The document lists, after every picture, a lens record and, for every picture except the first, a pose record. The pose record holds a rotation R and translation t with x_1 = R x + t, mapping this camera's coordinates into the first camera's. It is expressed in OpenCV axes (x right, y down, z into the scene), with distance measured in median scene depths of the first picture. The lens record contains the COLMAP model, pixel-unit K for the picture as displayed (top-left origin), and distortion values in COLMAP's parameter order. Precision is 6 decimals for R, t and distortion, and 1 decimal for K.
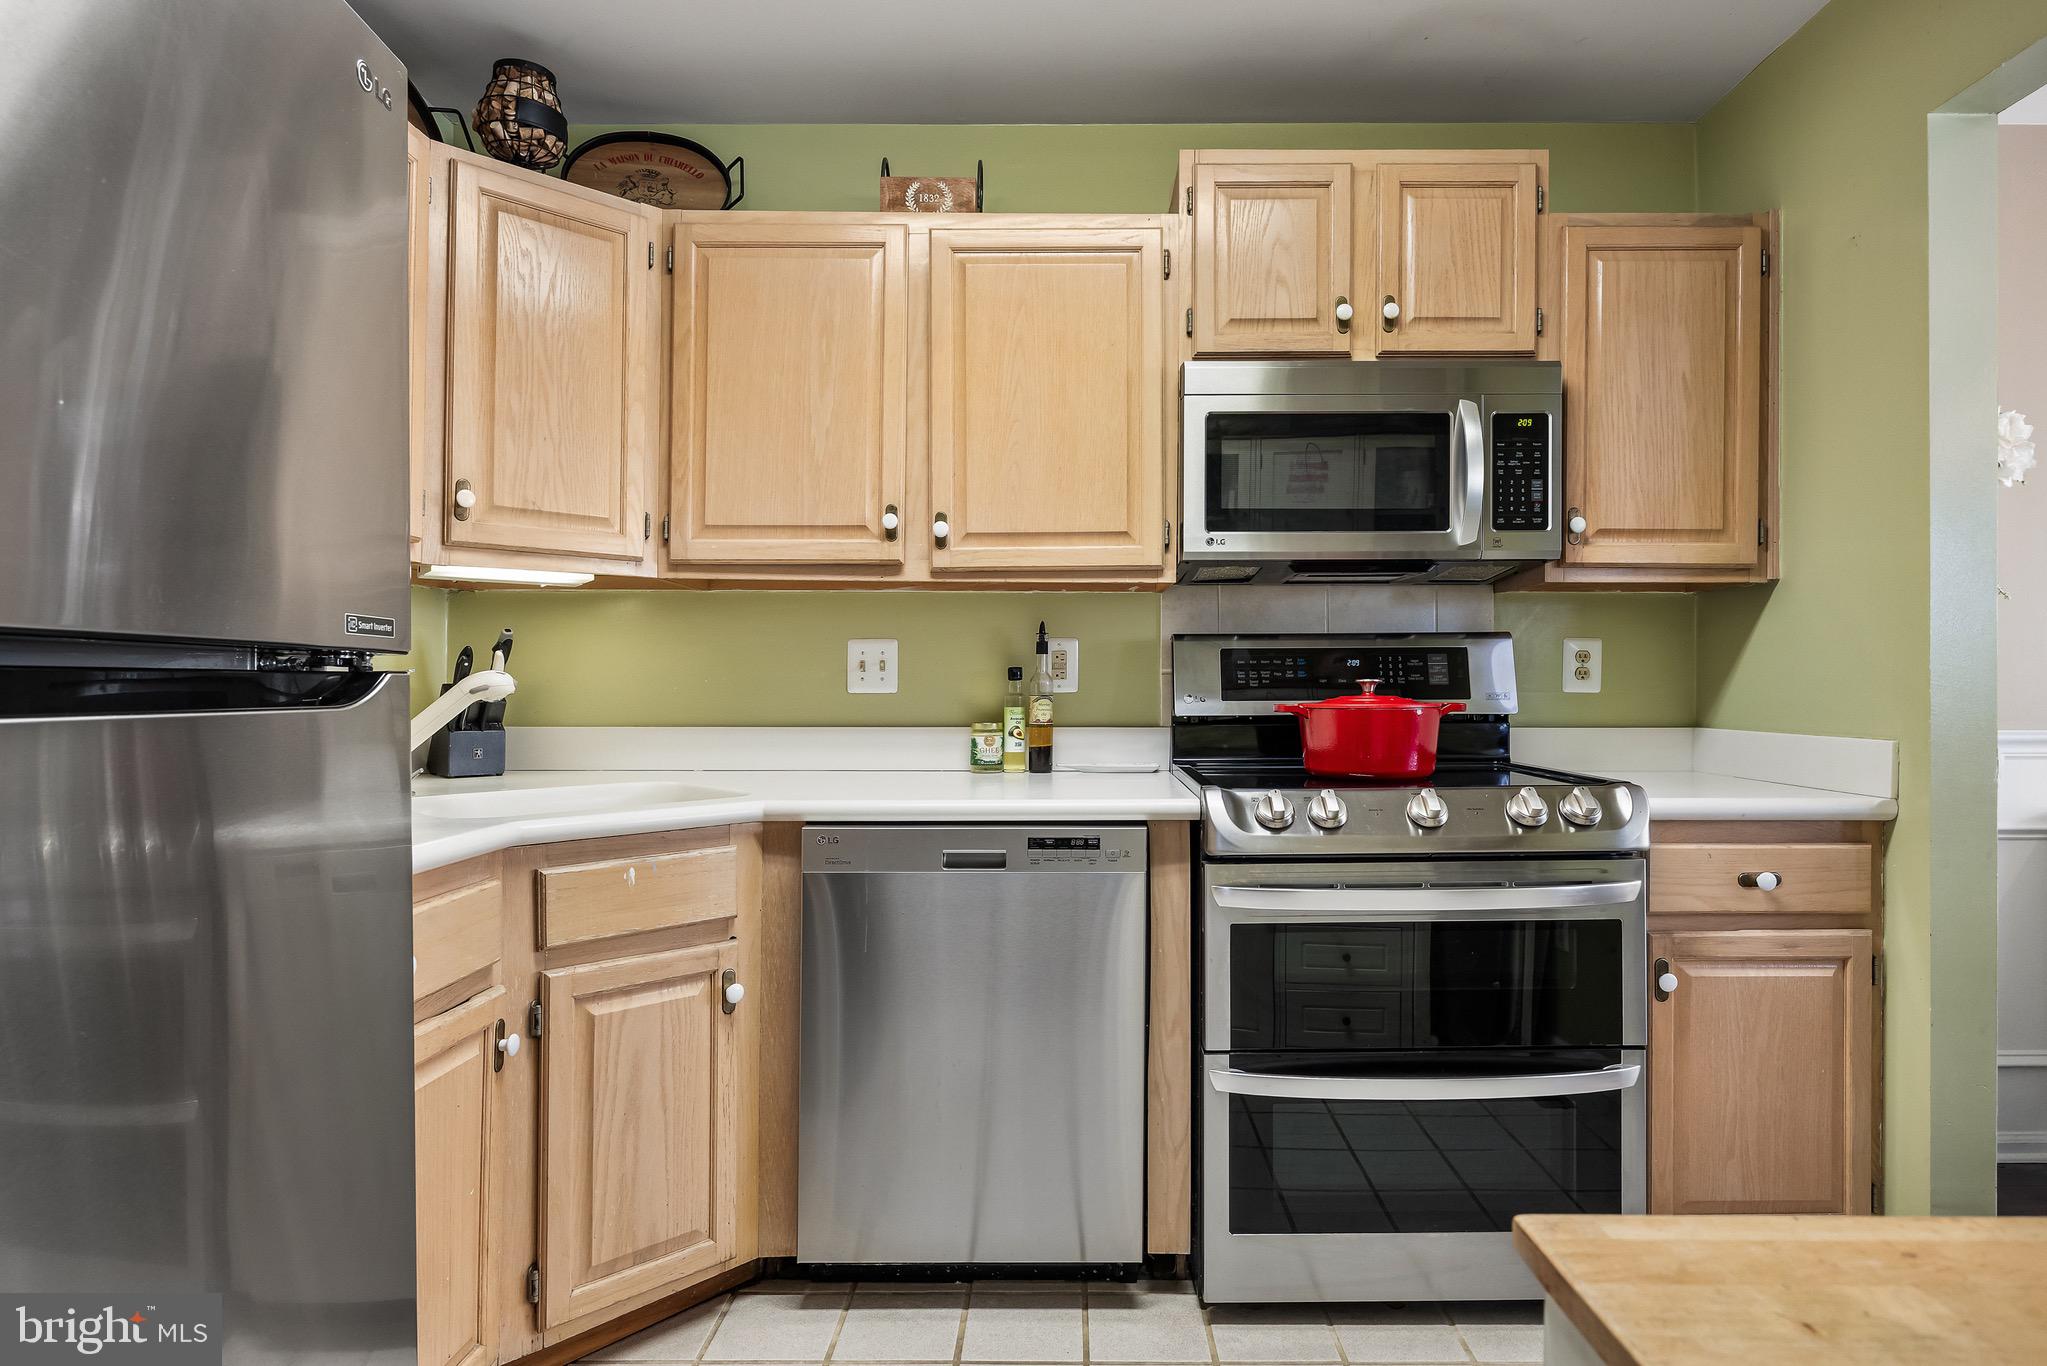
lens RADIAL K [[1144.4, 0, 1075.1], [0, 1144.4, 684.6], [0, 0, 1]] dist [-0.000240, -0.000033]
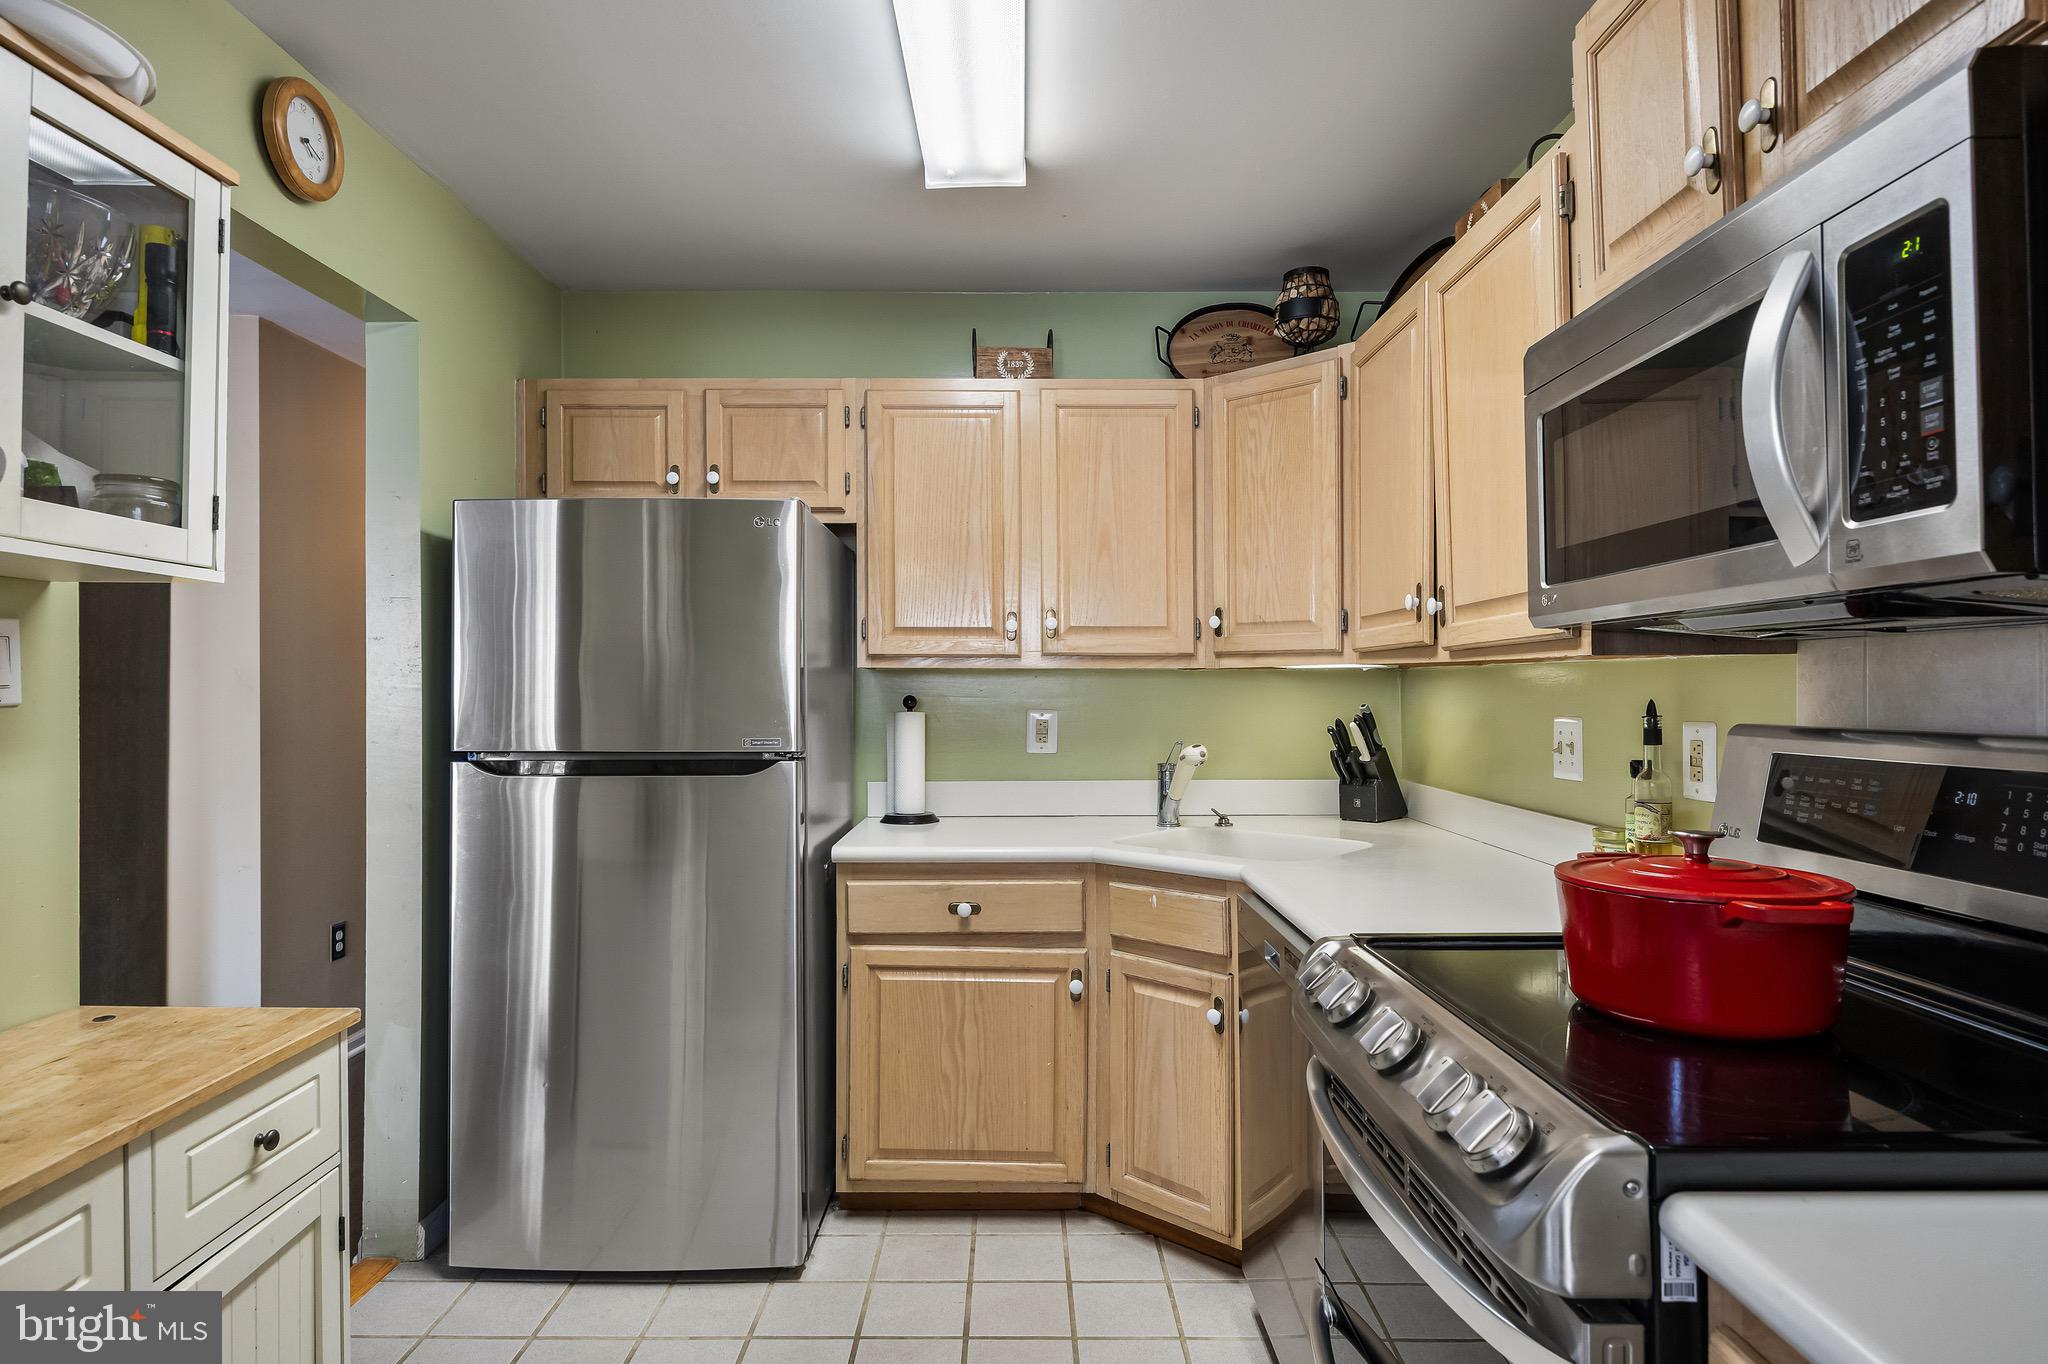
lens RADIAL K [[1131.6, 0, 1015.6], [0, 1131.6, 680.5], [0, 0, 1]] dist [-0.001963, -0.001454]
pose [[-0.006416, -0.006617, -0.999958, 0.795758], [0.001729, 0.999977, -0.006629, -0.072867], [0.999978, -0.001772, -0.006404, 0.685127]]
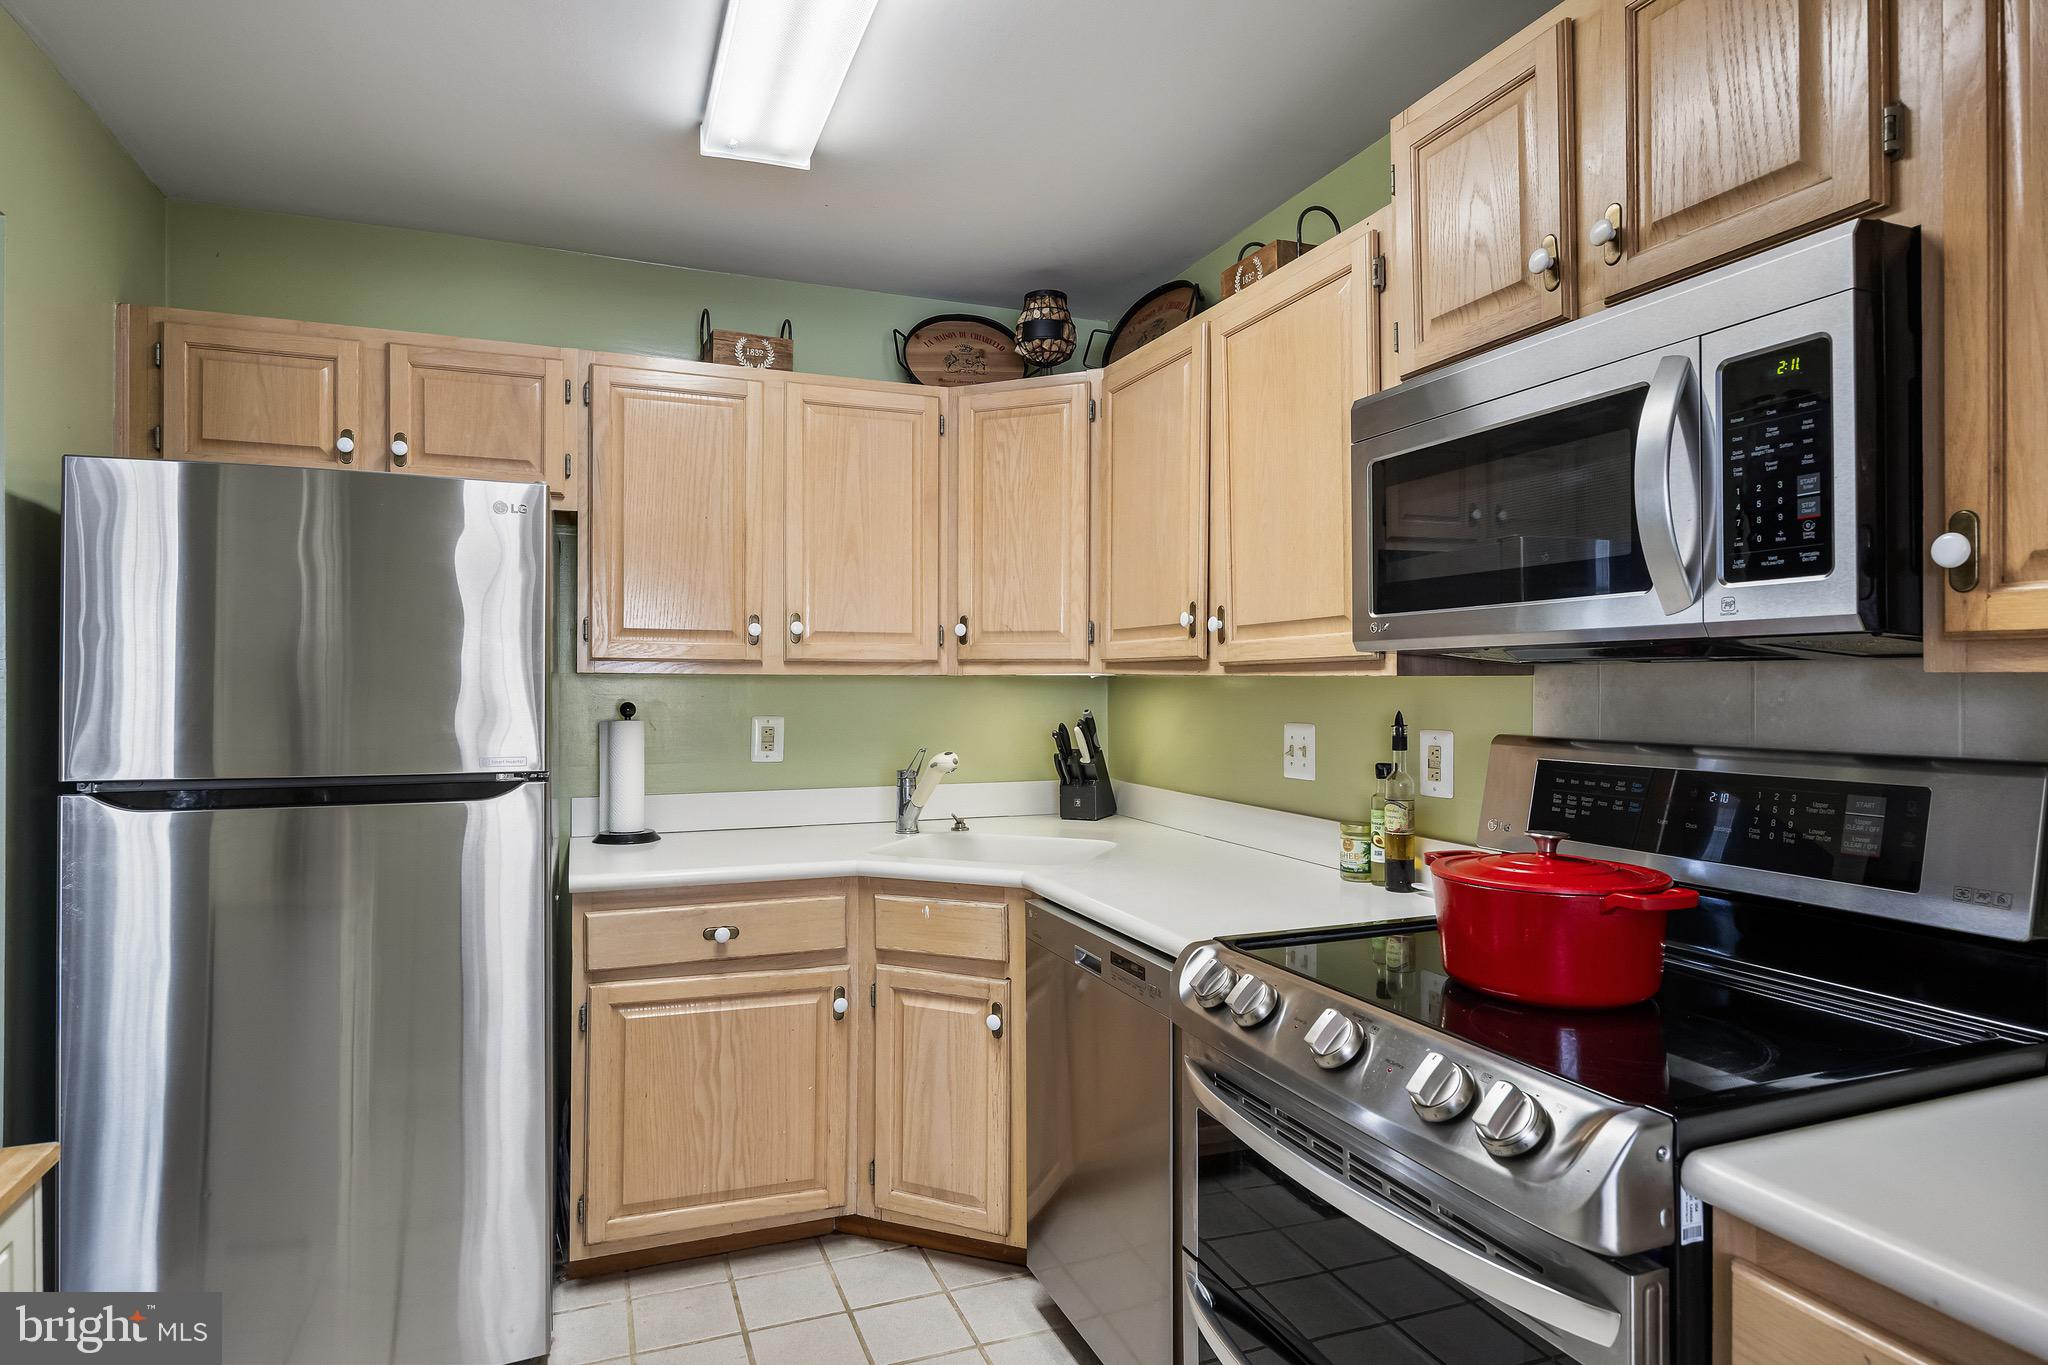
lens RADIAL K [[1123.4, 0, 1012.6], [0, 1123.4, 679.5], [0, 0, 1]] dist [-0.003144, 0.000833]
pose [[0.356369, -0.000481, -0.934345, 0.736813], [-0.001324, 0.999999, -0.001019, -0.088833], [0.934344, 0.001601, 0.356368, 0.501493]]
